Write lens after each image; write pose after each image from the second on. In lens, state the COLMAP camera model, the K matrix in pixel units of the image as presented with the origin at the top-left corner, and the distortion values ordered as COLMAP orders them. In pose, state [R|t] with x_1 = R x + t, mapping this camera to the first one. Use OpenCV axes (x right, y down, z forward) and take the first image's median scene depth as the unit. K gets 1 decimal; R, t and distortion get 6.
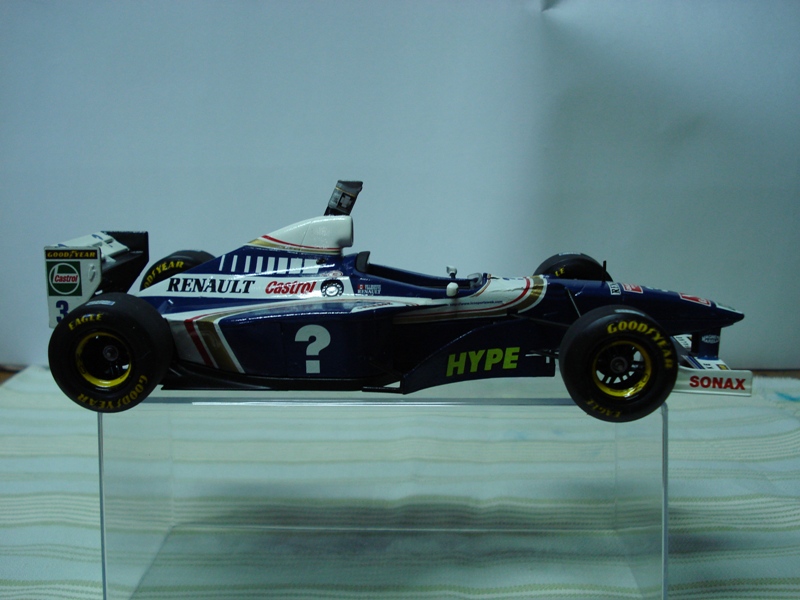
lens RADIAL K [[906.0, 0, 395.7], [0, 906.0, 303.1], [0, 0, 1]] dist [-0.093734, 0.000000]
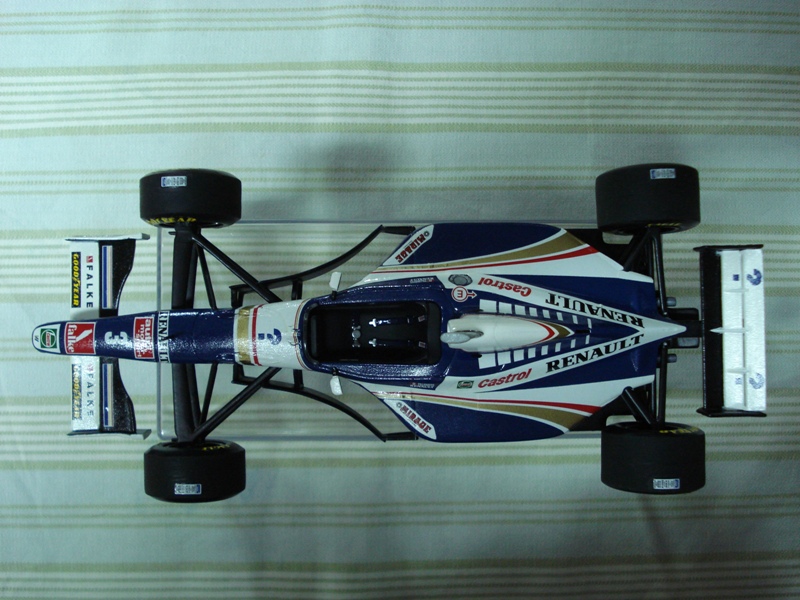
lens RADIAL K [[906.0, 0, 399.4], [0, 906.0, 302.8], [0, 0, 1]] dist [-0.093734, 0.000000]
pose [[-0.998055, 0.056836, -0.025620, 0.021257], [-0.036165, -0.193060, 0.980520, -0.979927], [0.050783, 0.979539, 0.194740, 0.842365]]
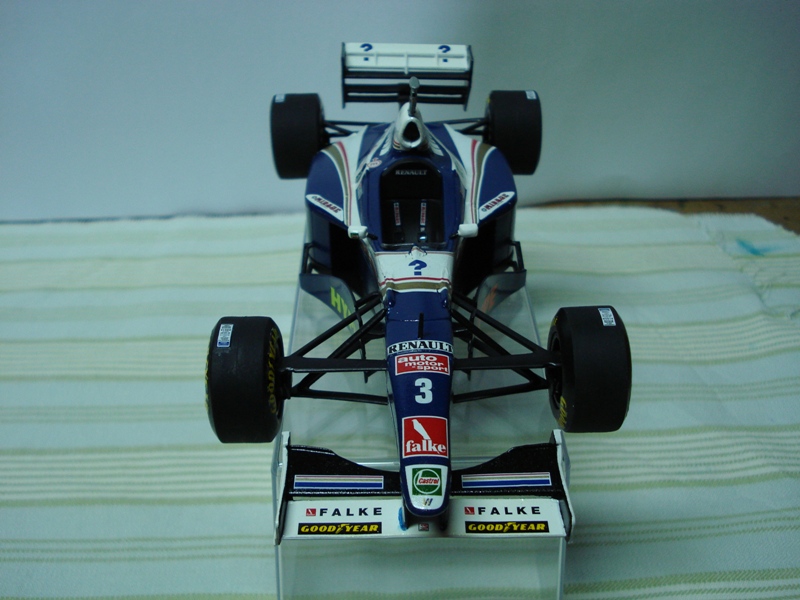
lens RADIAL K [[906.0, 0, 396.5], [0, 906.0, 305.7], [0, 0, 1]] dist [-0.093734, 0.000000]
pose [[0.055187, 0.565563, -0.822856, 0.866034], [-0.205101, 0.812959, 0.545005, -0.465165], [0.977184, 0.138691, 0.160862, 0.906839]]
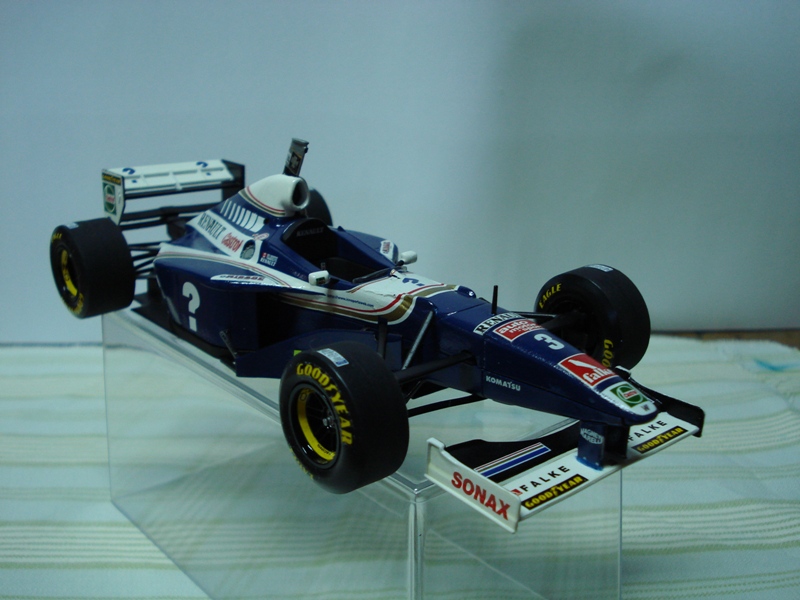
lens RADIAL K [[906.0, 0, 394.4], [0, 906.0, 301.2], [0, 0, 1]] dist [-0.093734, 0.000000]
pose [[0.669585, 0.232251, -0.705489, 0.733705], [-0.156875, 0.972647, 0.171310, -0.155219], [0.725979, -0.004033, 0.687705, 0.457325]]
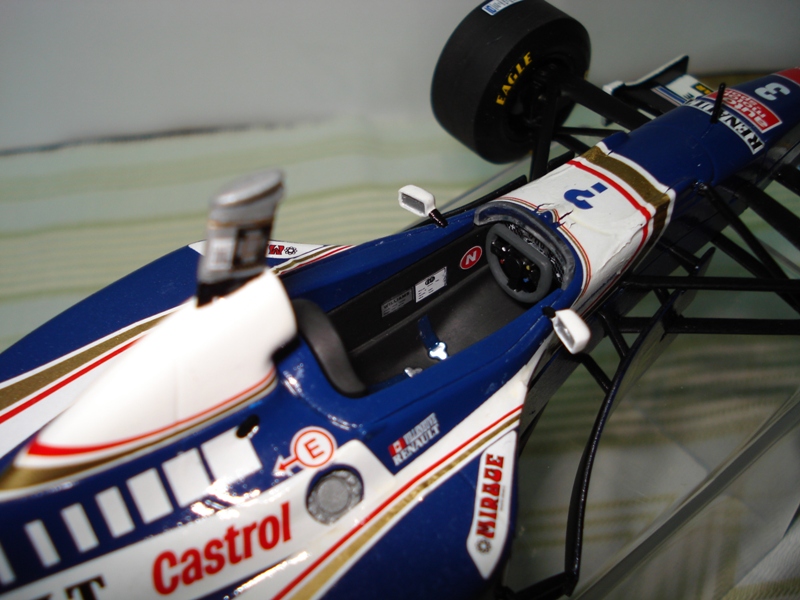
lens RADIAL K [[906.0, 0, 401.1], [0, 906.0, 300.6], [0, 0, 1]] dist [-0.093734, 0.000000]
pose [[0.754759, -0.504972, 0.418739, -0.164329], [0.157940, 0.759423, 0.631135, -0.302139], [-0.636706, -0.410219, 0.652937, 0.788986]]
